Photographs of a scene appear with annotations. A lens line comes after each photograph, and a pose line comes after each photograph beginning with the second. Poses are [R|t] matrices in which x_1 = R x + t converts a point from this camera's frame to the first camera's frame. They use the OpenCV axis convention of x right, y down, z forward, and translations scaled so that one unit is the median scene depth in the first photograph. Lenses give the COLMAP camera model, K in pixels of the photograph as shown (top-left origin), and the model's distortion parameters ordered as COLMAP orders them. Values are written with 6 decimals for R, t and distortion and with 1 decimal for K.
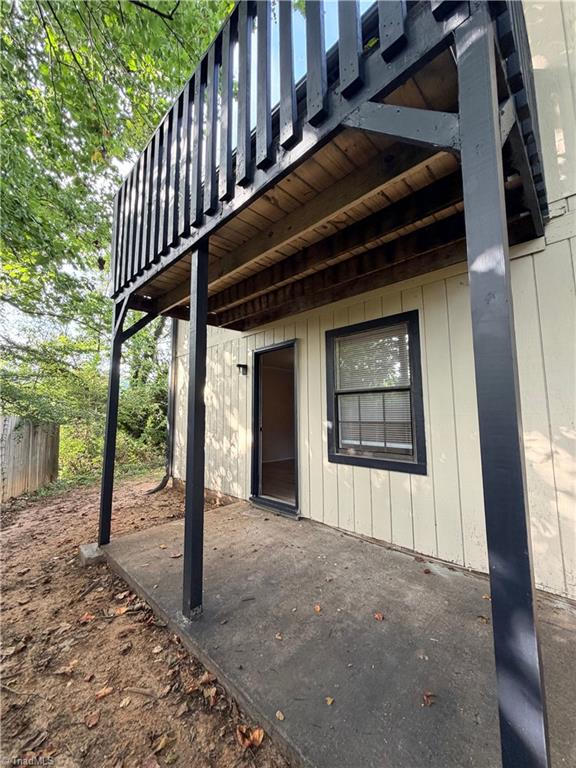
lens RADIAL K [[305.3, 0, 288.7], [0, 305.3, 381.4], [0, 0, 1]] dist [0.000112, 0.000396]
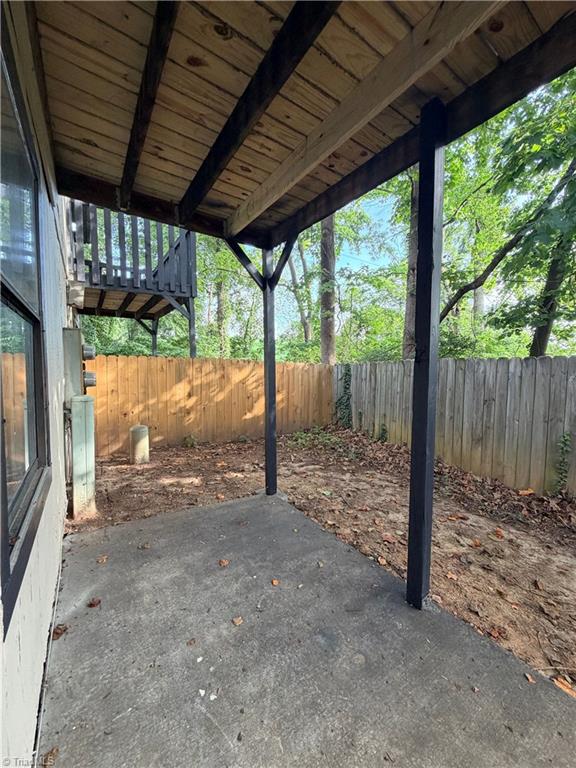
lens RADIAL K [[305.3, 0, 288.7], [0, 305.3, 381.4], [0, 0, 1]] dist [0.000112, 0.000396]
pose [[-0.979221, -0.010464, 0.202524, -0.073811], [-0.022709, 0.998045, -0.058231, 0.112791], [-0.201519, -0.061620, -0.977544, 1.141562]]
